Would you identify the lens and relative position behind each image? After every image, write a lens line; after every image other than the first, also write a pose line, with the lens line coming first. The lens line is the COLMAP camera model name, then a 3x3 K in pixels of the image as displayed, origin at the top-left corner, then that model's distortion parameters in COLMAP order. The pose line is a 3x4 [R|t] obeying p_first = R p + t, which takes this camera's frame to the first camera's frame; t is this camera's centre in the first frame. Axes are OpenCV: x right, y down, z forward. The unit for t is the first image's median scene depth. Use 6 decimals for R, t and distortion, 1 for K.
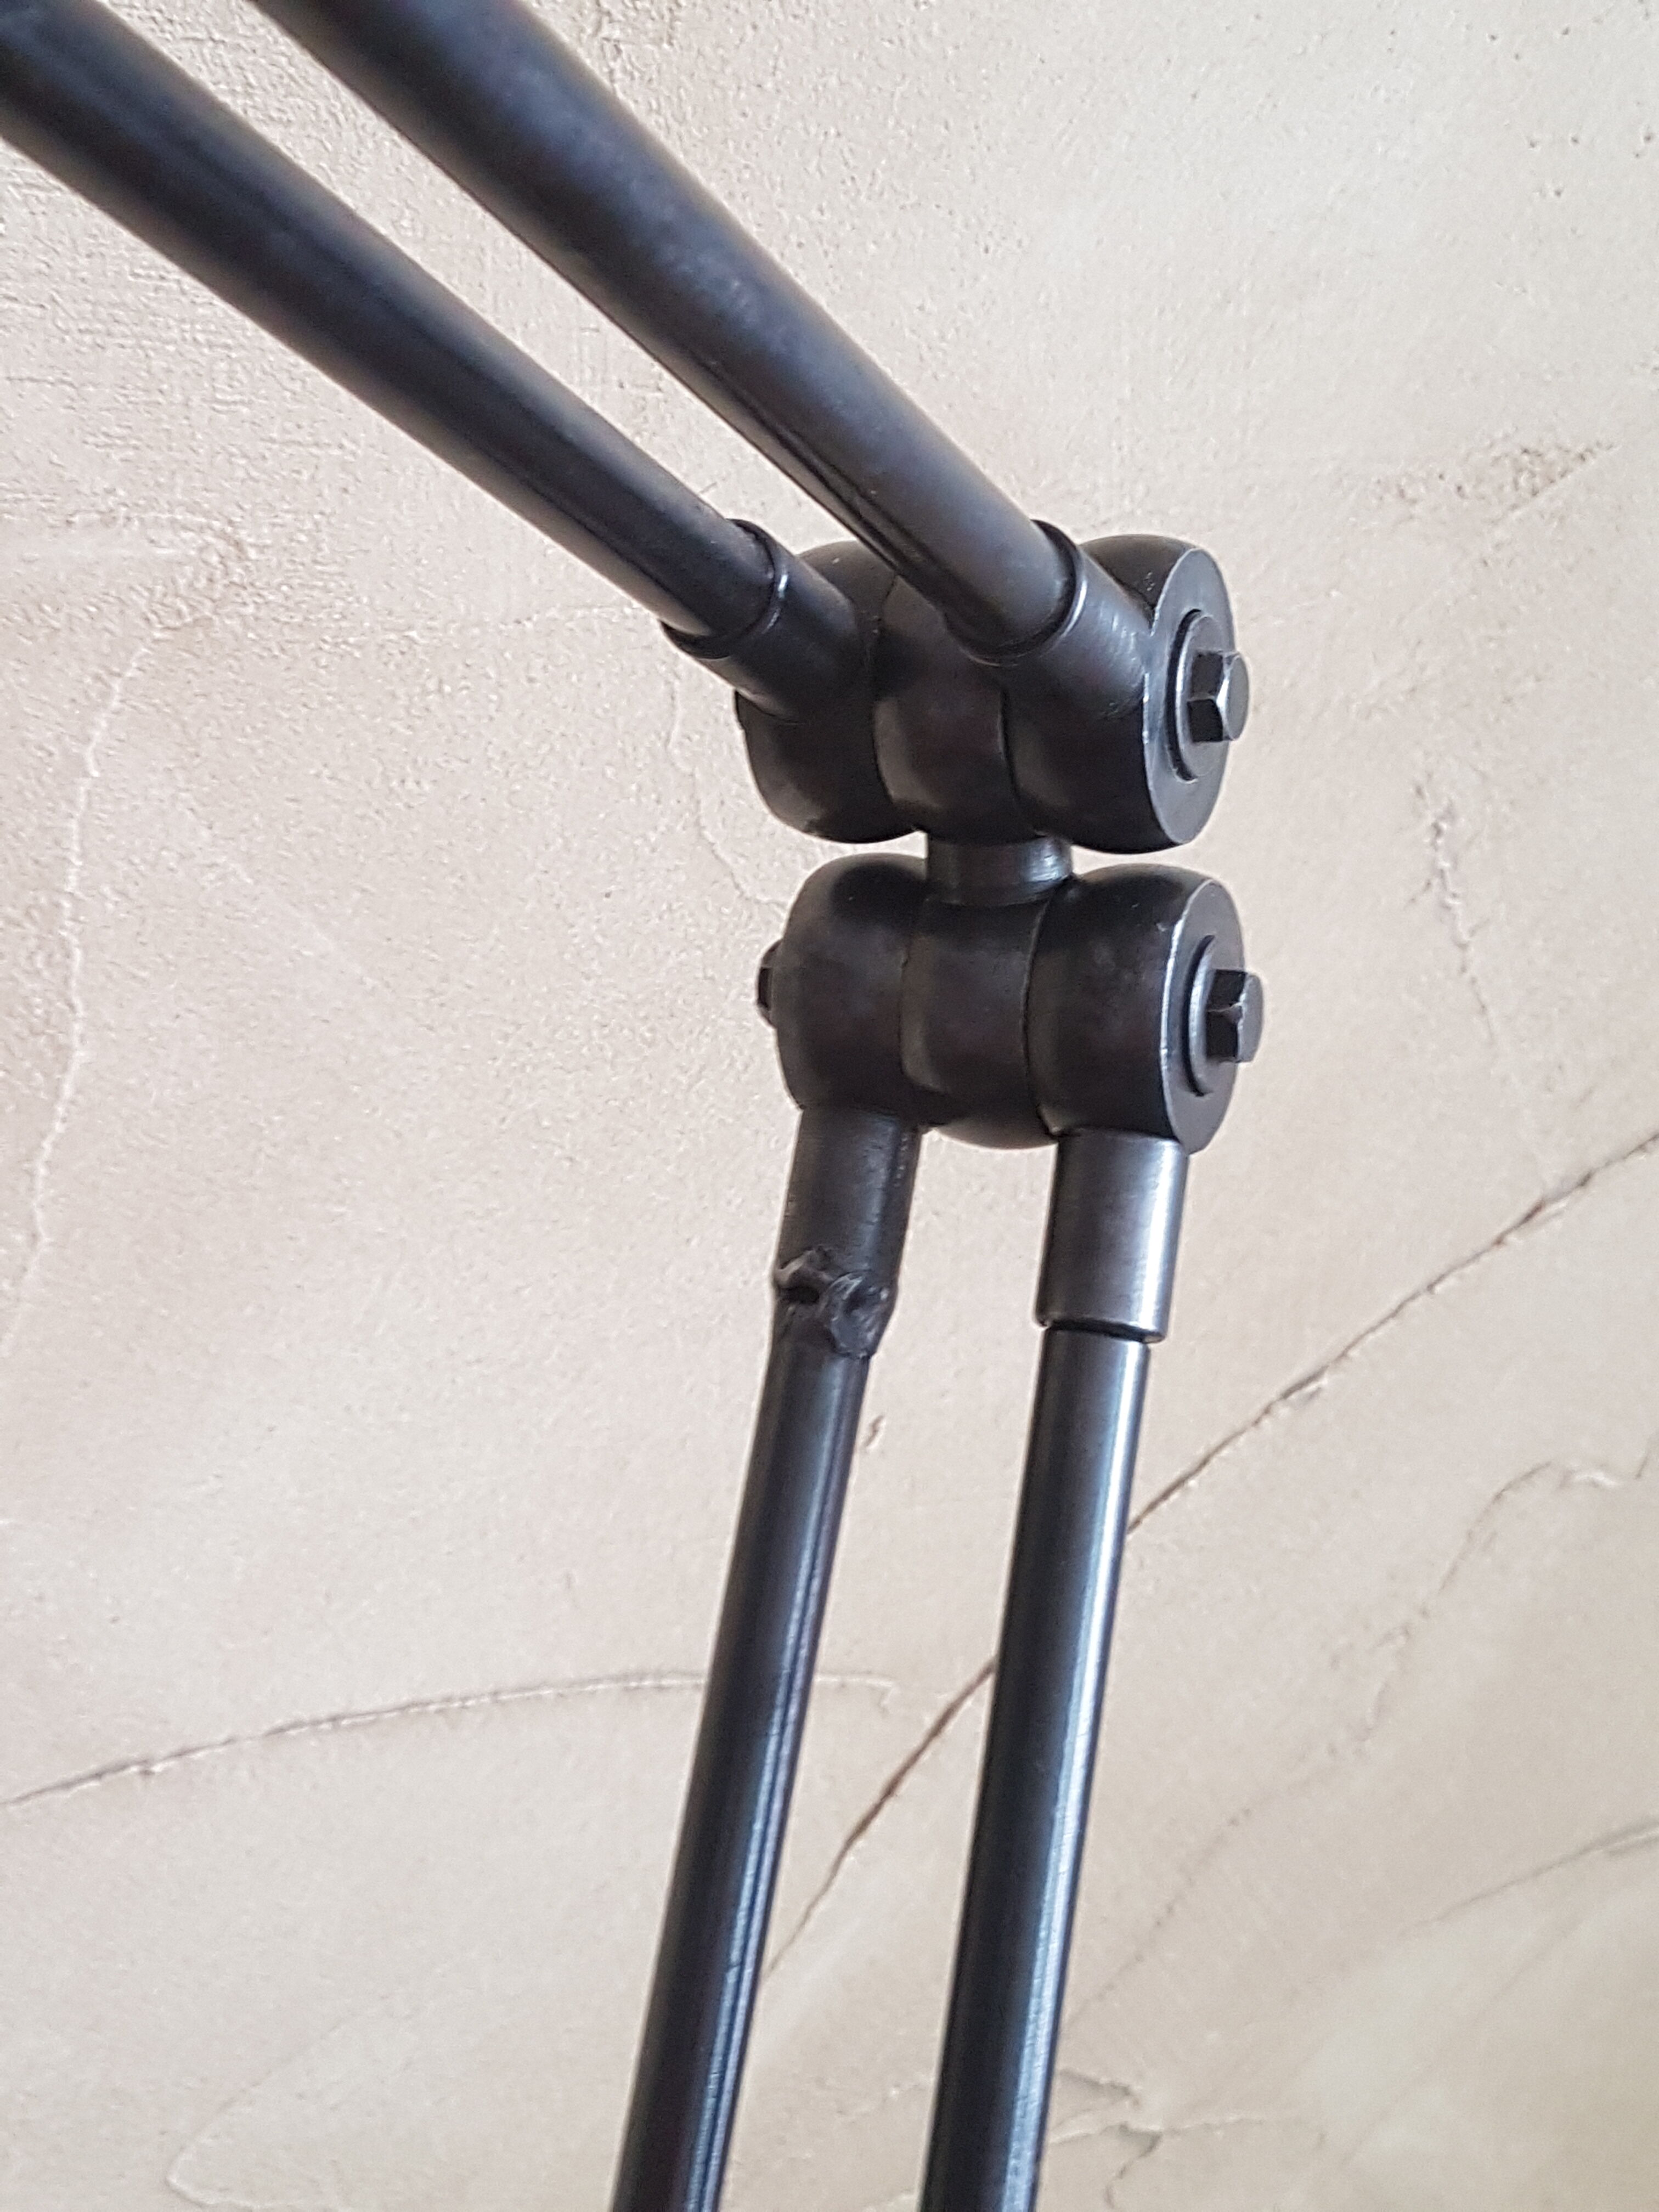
lens RADIAL K [[3248.4, 0, 753.6], [0, 3248.4, 1111.6], [0, 0, 1]] dist [0.219302, 0.000000]
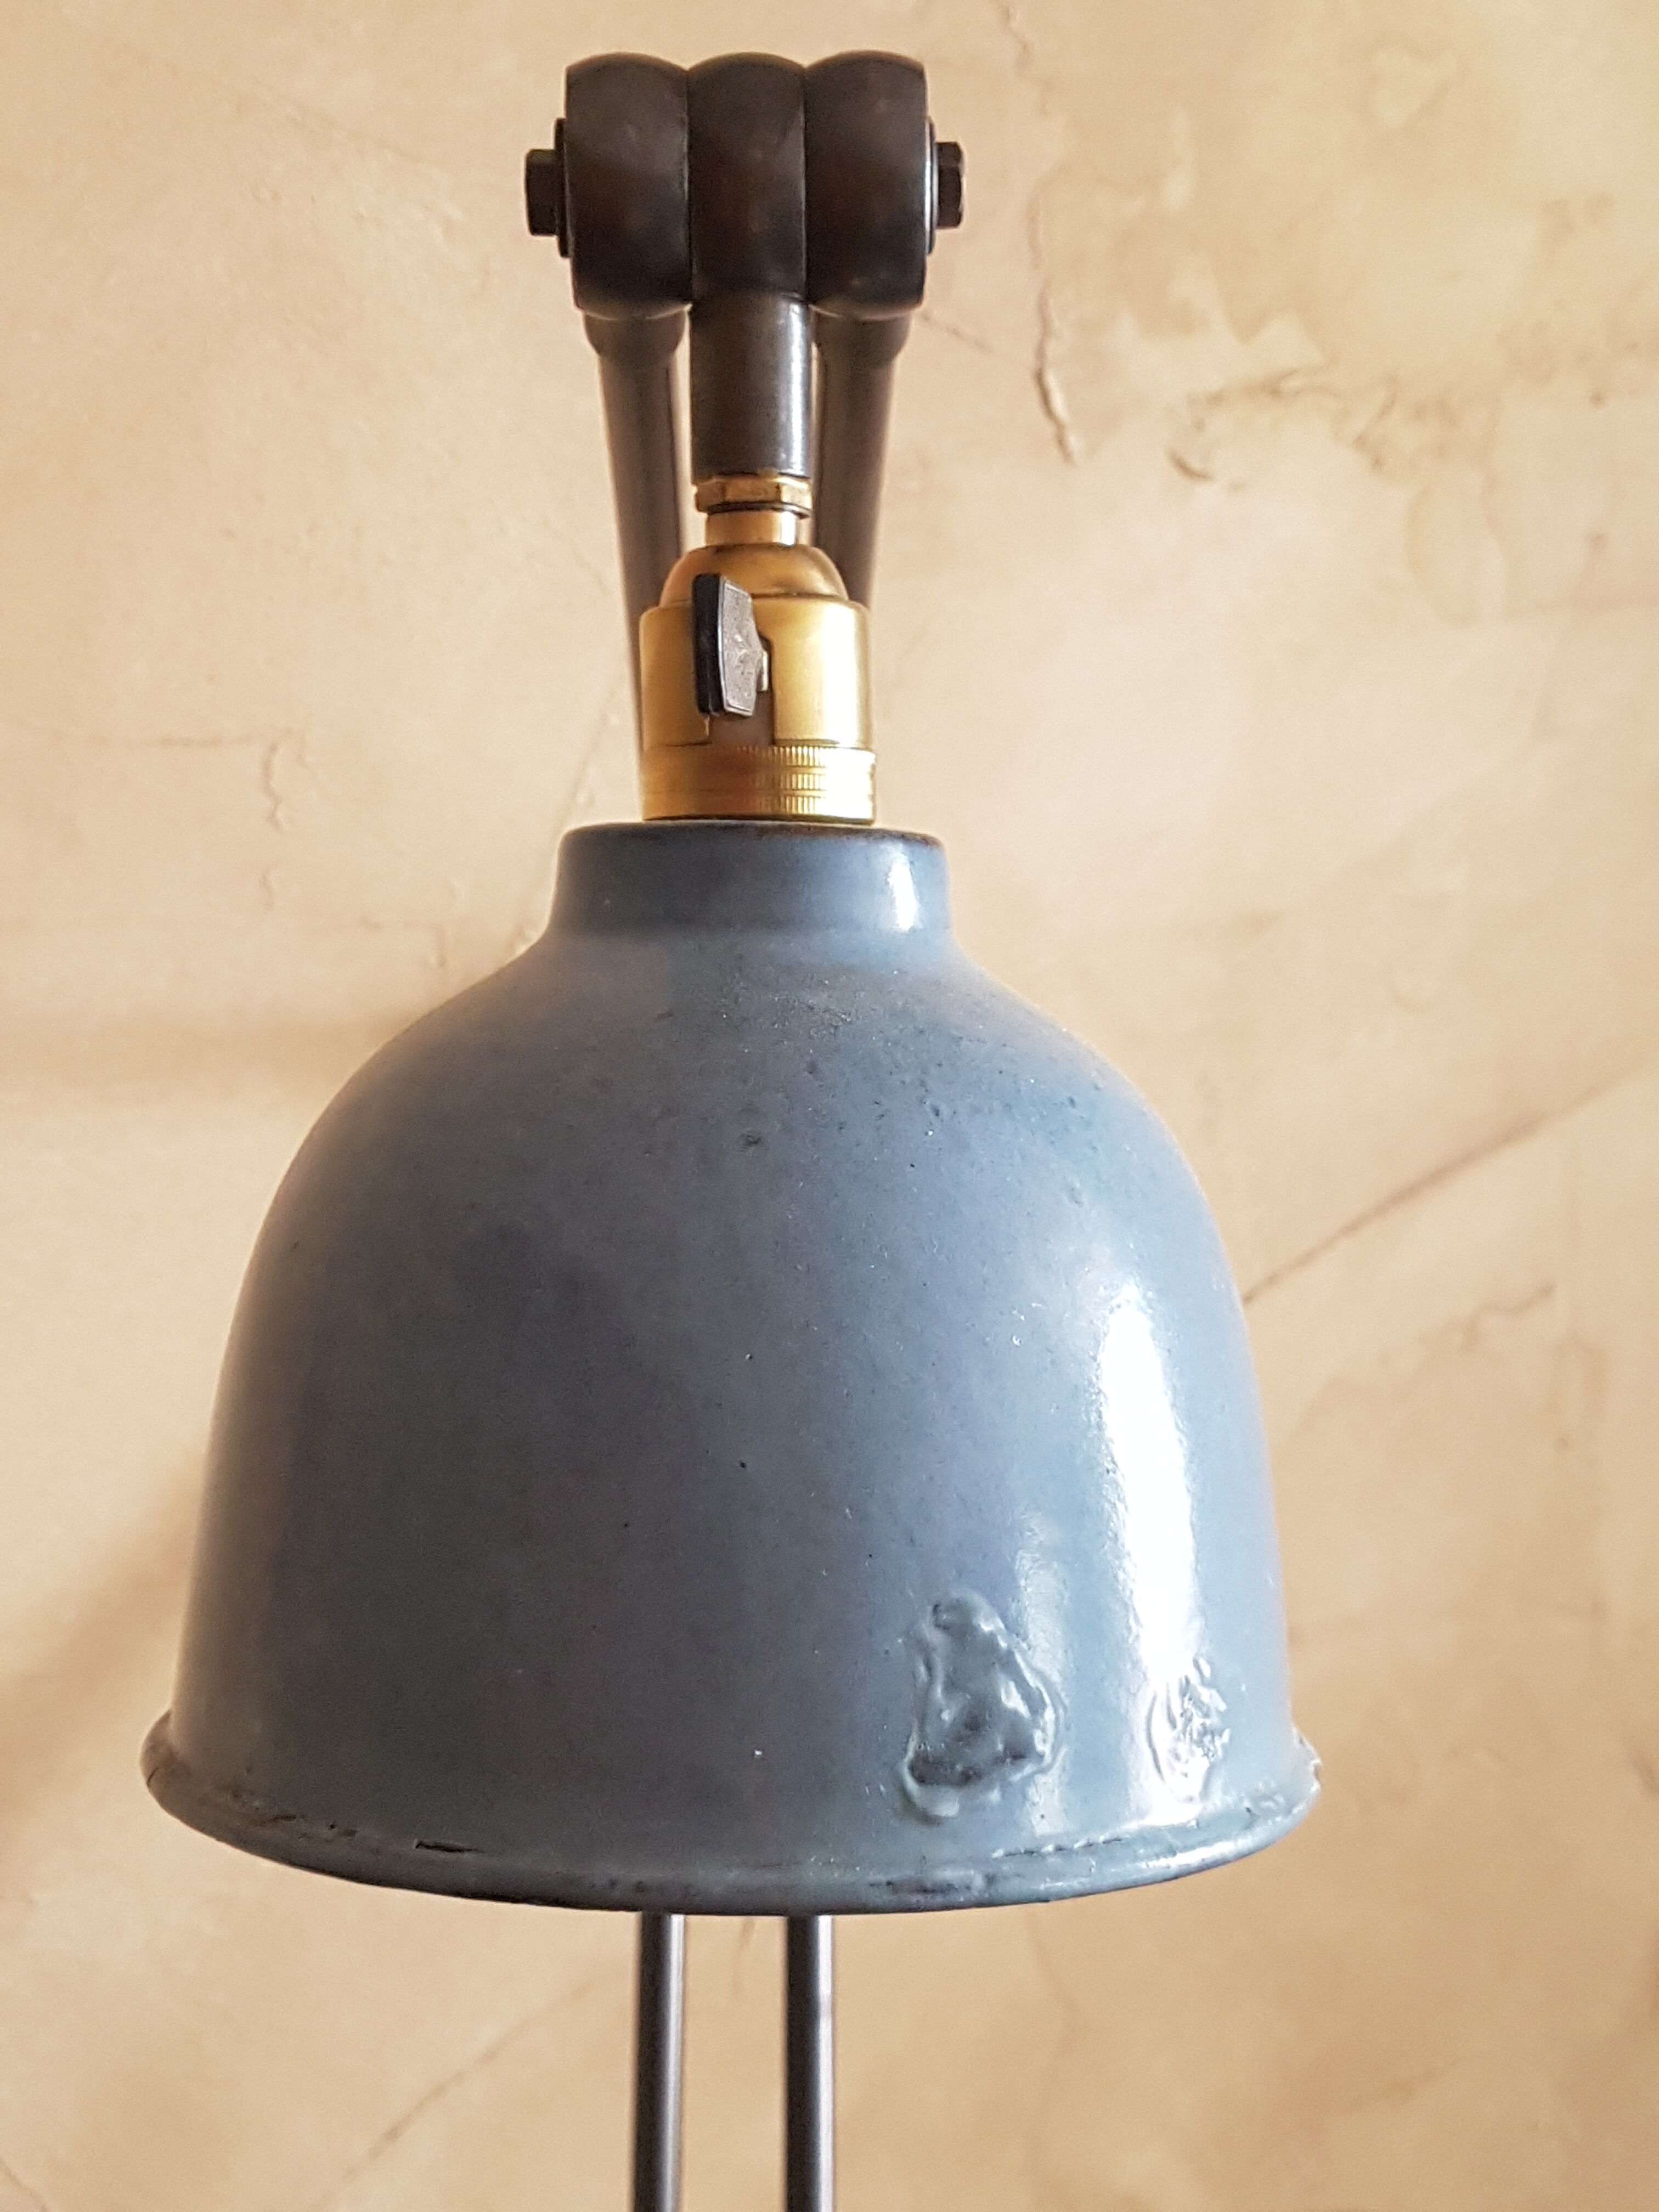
lens RADIAL K [[3248.4, 0, 824.8], [0, 3248.4, 1122.4], [0, 0, 1]] dist [0.219302, 0.000000]
pose [[0.977656, 0.019968, 0.209262, -0.432860], [-0.004462, 0.997225, -0.074313, 0.075841], [-0.210165, 0.071719, 0.975032, -0.869463]]
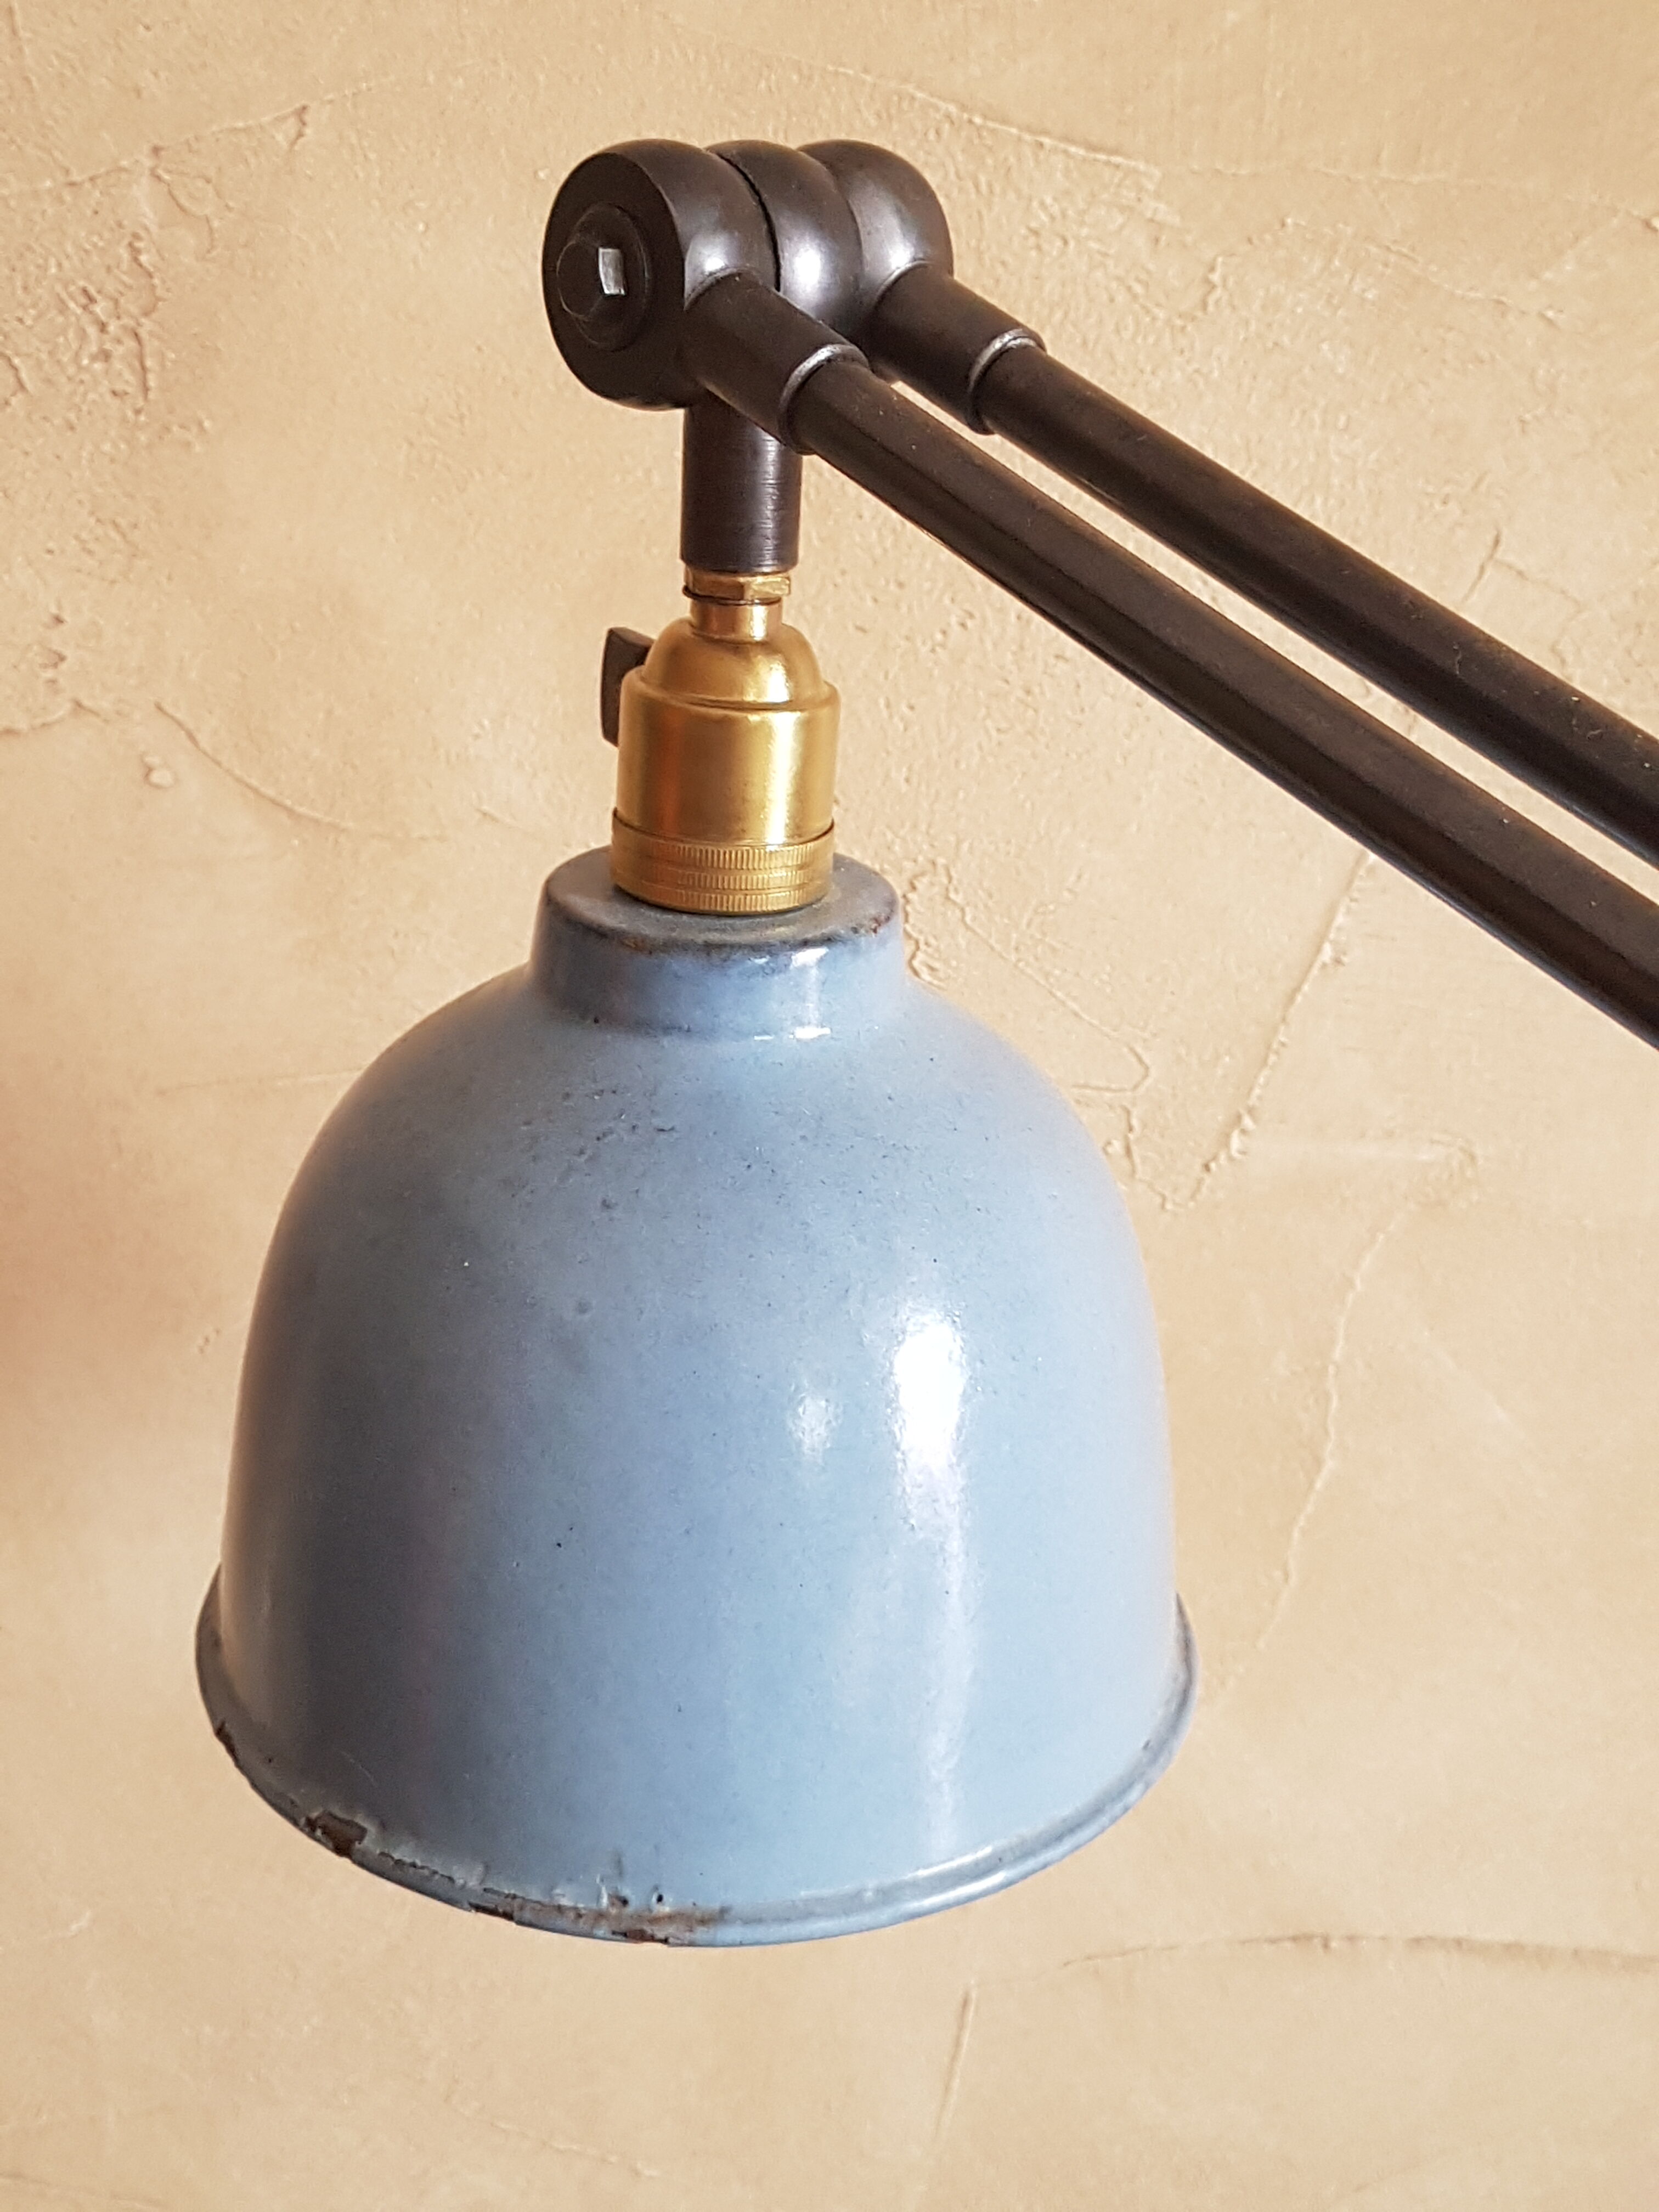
lens RADIAL K [[3248.4, 0, 811.4], [0, 3248.4, 1097.2], [0, 0, 1]] dist [0.219302, 0.000000]
pose [[0.909493, 0.115787, -0.399268, 0.150788], [-0.134614, 0.990710, -0.019332, -0.113568], [0.393320, 0.071329, 0.916630, -0.464841]]
